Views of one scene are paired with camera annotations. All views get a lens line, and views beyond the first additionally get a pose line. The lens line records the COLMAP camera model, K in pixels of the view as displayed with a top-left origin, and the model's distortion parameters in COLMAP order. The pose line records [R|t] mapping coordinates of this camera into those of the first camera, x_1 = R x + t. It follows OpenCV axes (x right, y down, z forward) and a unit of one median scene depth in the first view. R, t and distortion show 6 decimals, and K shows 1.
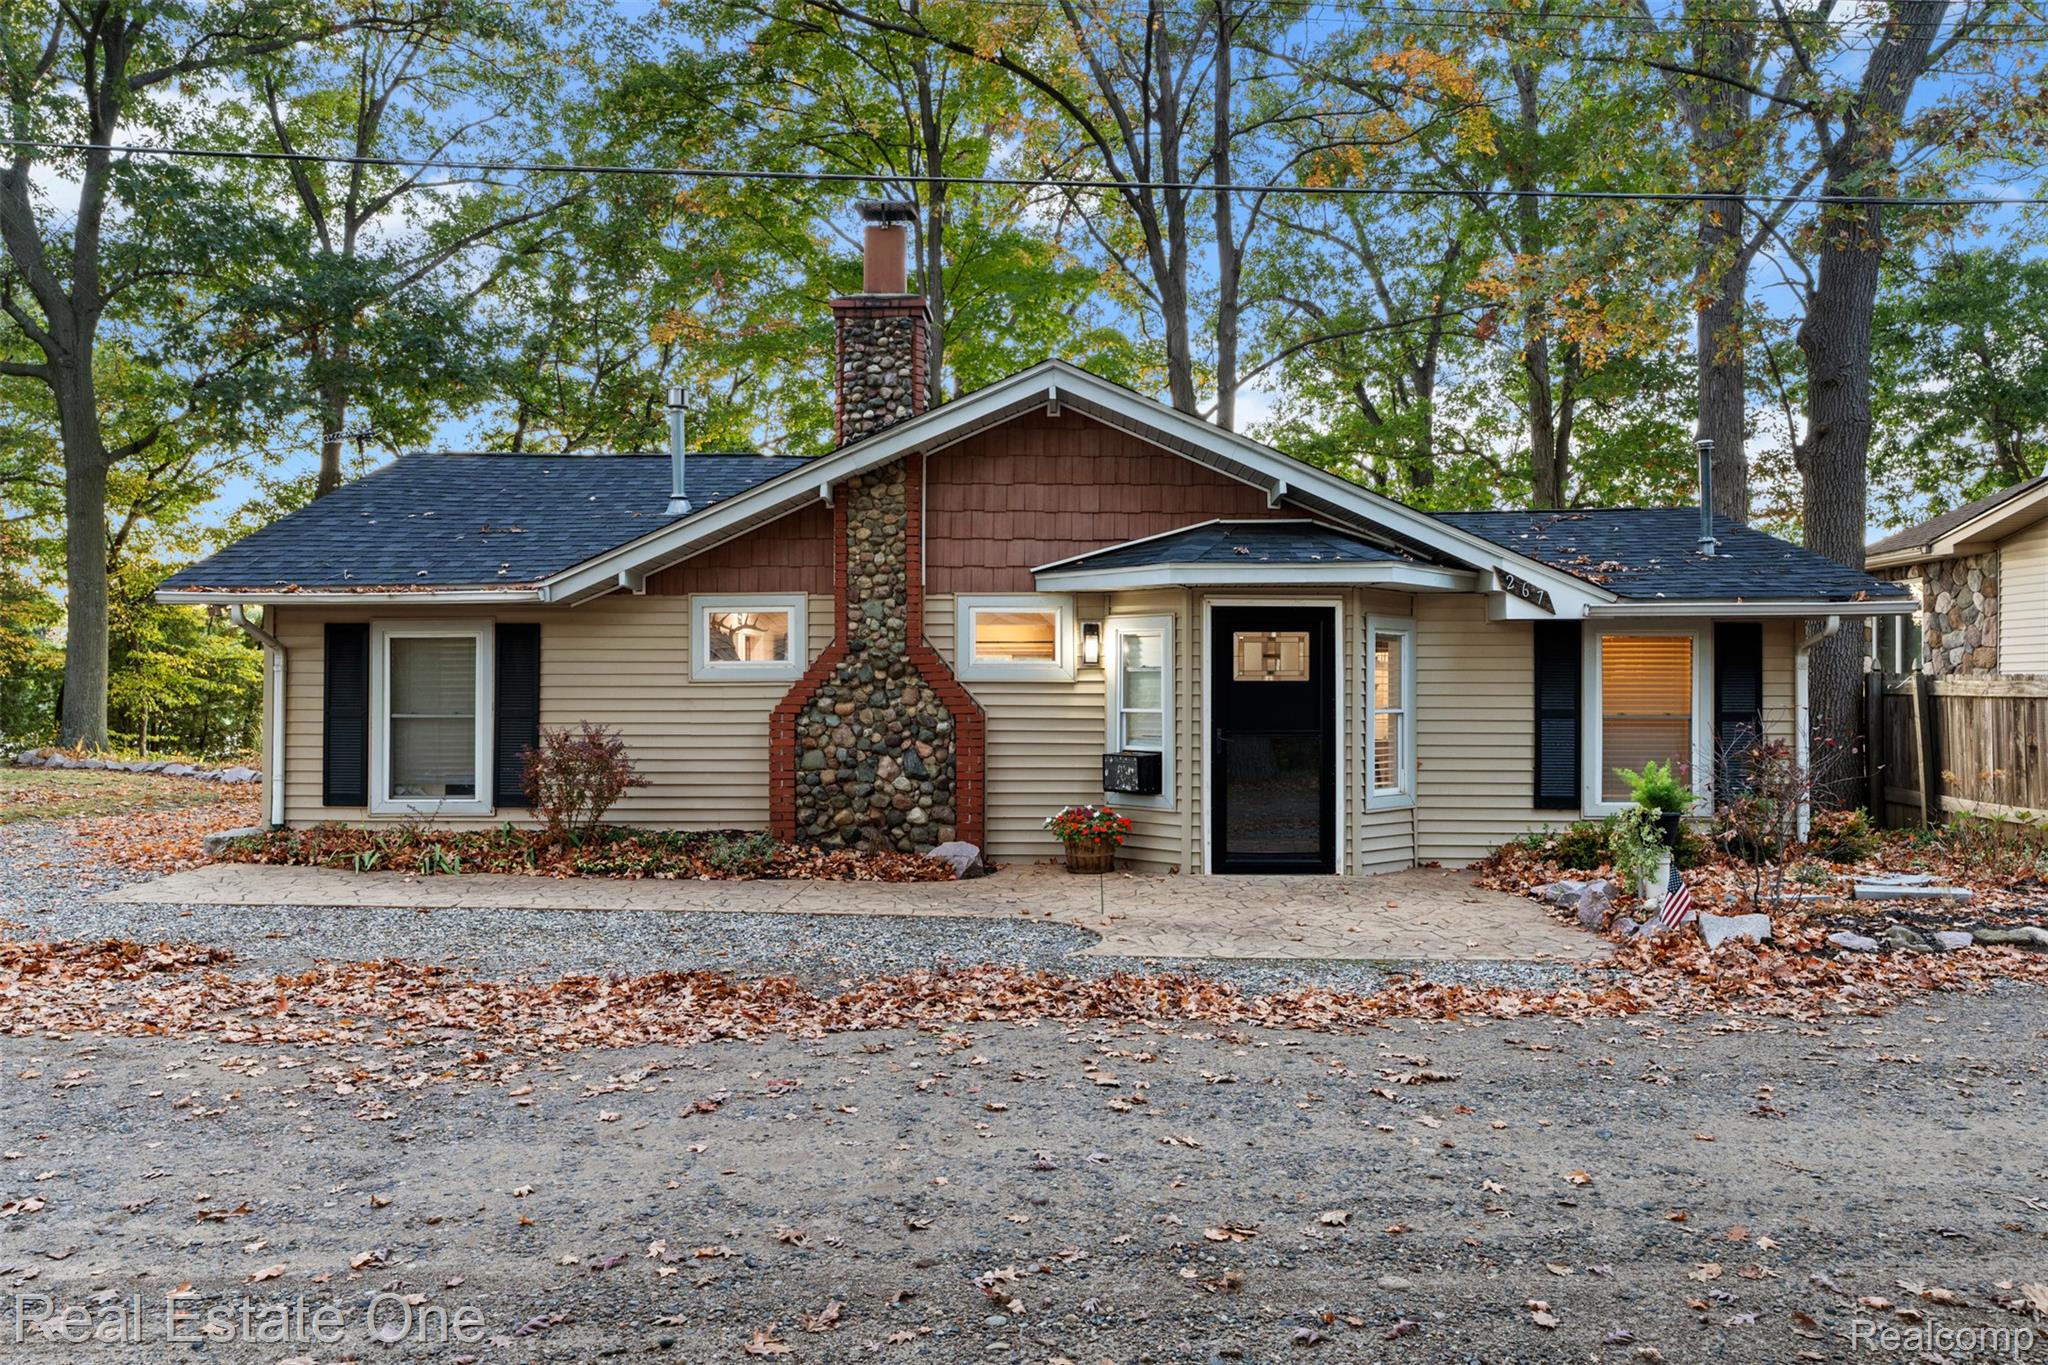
lens RADIAL K [[1431.6, 0, 1024.0], [0, 1431.6, 682.5], [0, 0, 1]] dist [-0.006246, 0.000833]
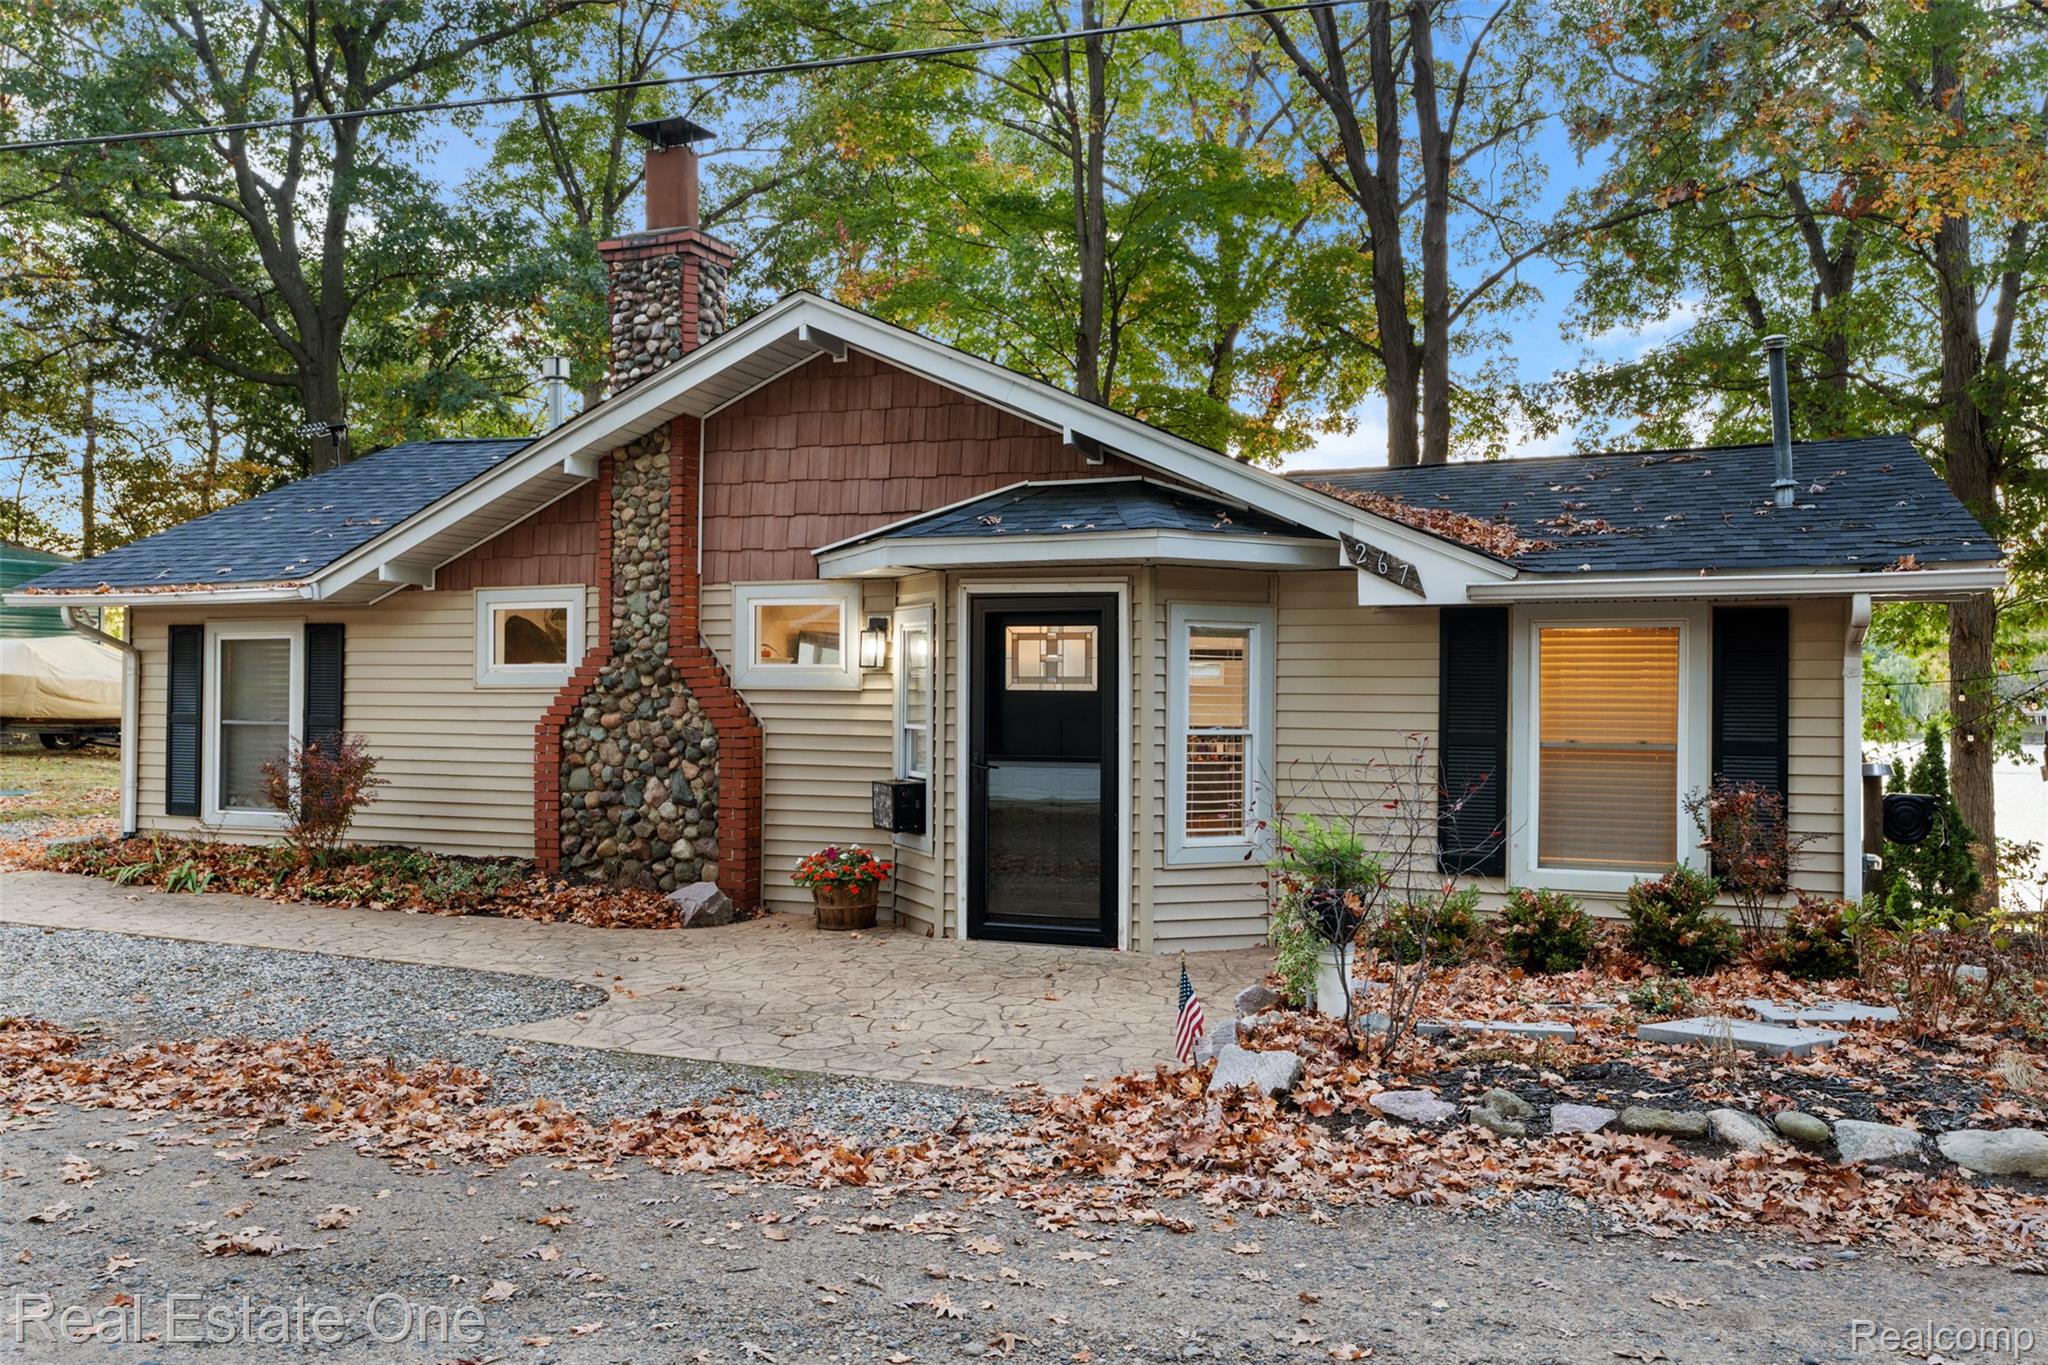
lens RADIAL K [[1615.4, 0, 1024.0], [0, 1615.4, 682.5], [0, 0, 1]] dist [0.003772, -0.002236]
pose [[0.940525, 0.003777, -0.339703, 0.434140], [-0.004841, 0.999986, -0.002285, -0.003184], [0.339689, 0.003794, 0.940530, 0.178527]]
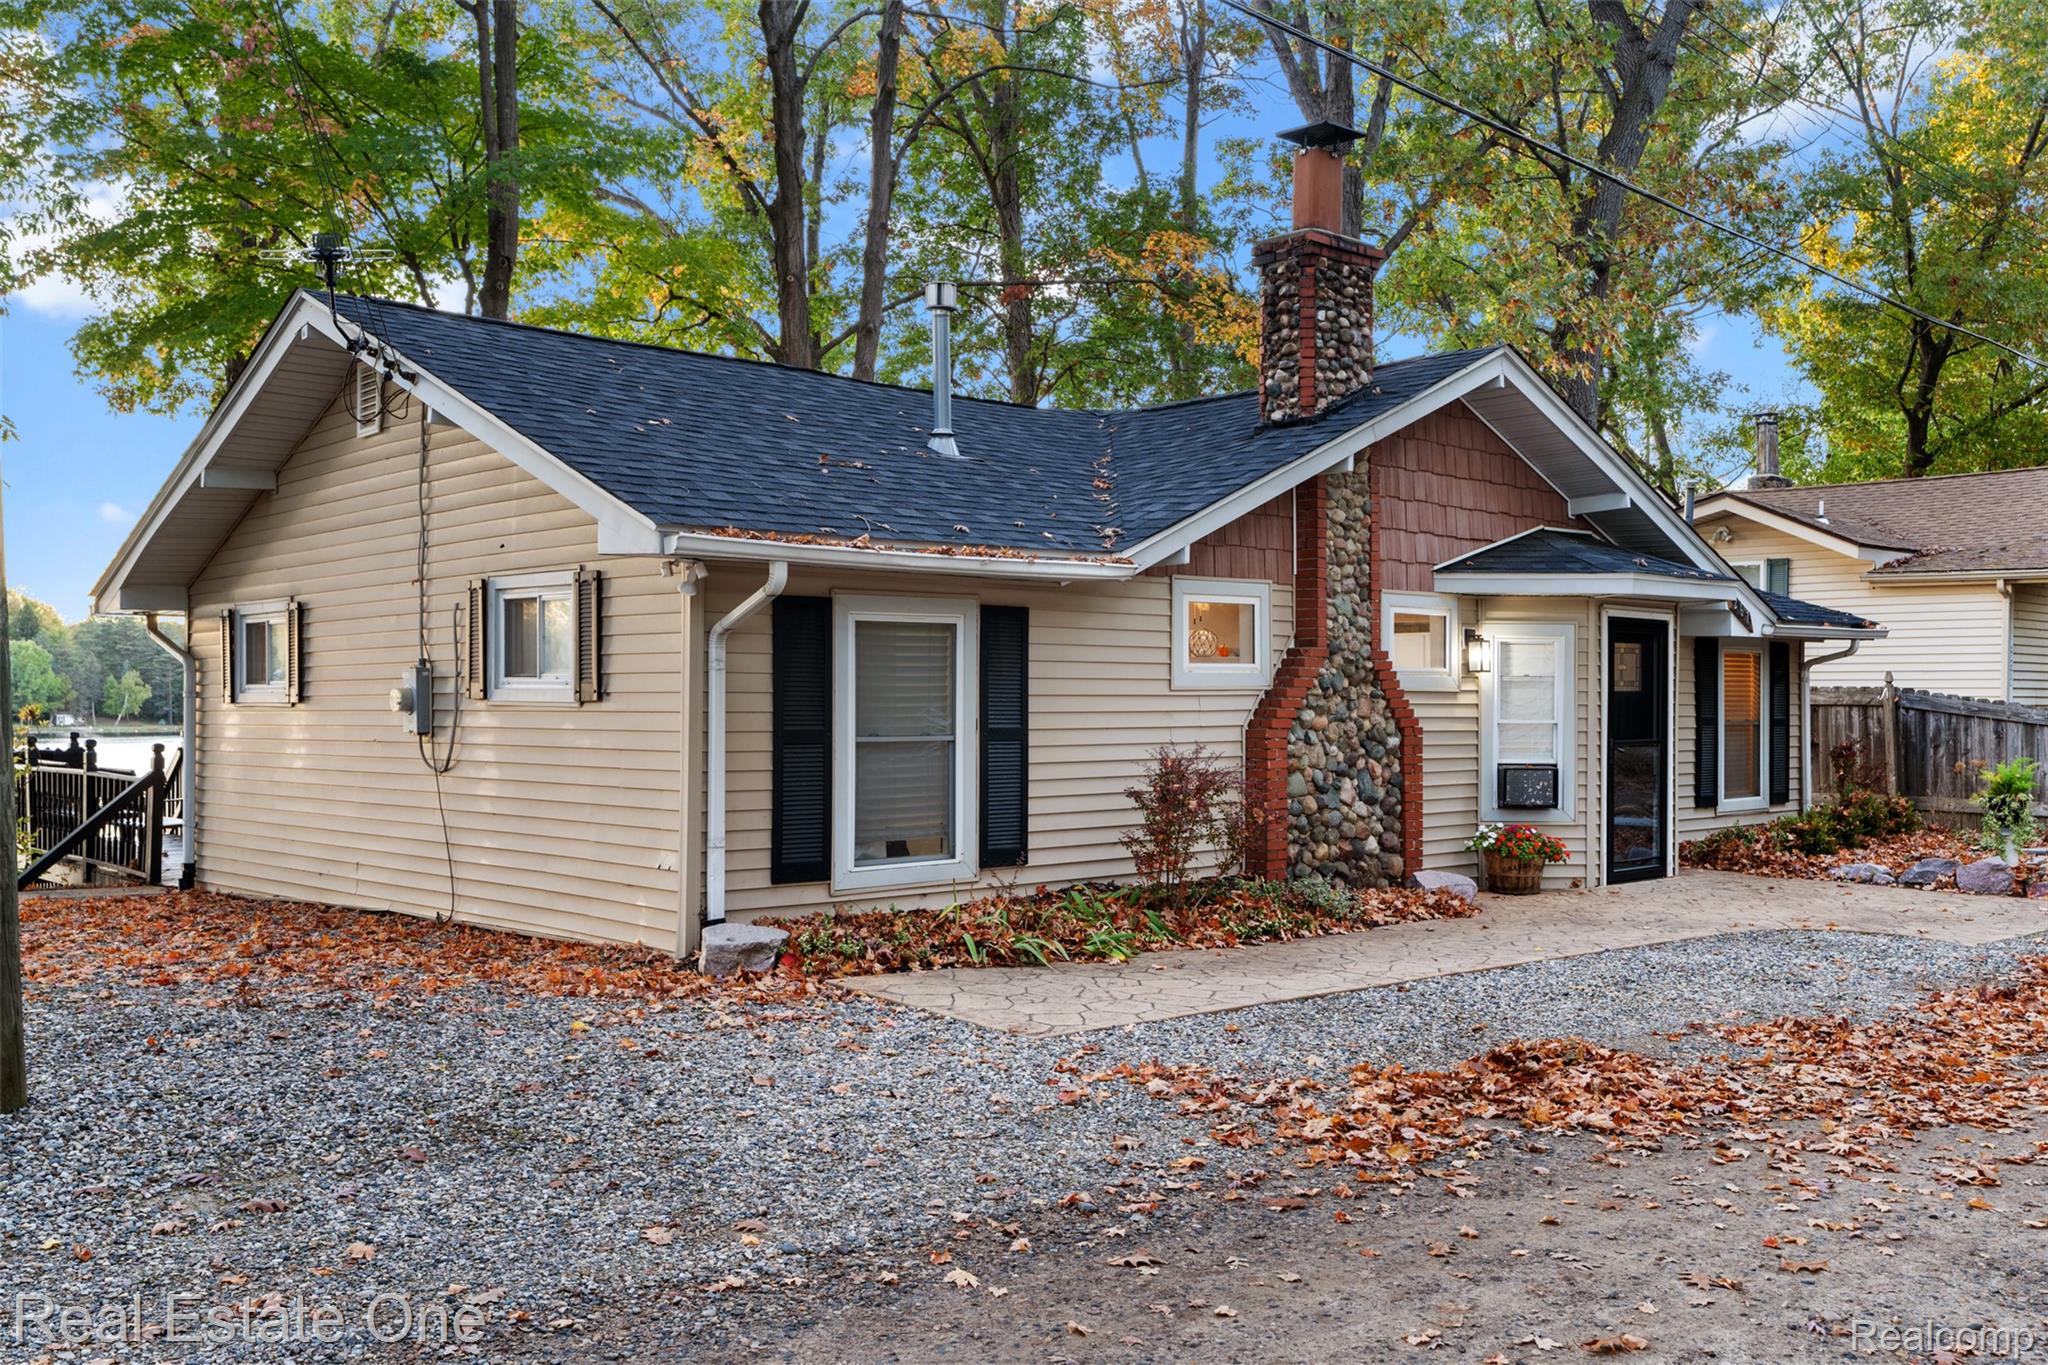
lens RADIAL K [[1874.8, 0, 1024.0], [0, 1874.8, 682.5], [0, 0, 1]] dist [0.001637, 0.000917]
pose [[0.706360, 0.006427, 0.707824, -1.026986], [-0.004653, 0.999979, -0.004437, 0.000467], [-0.707838, -0.000160, 0.706375, 0.347735]]
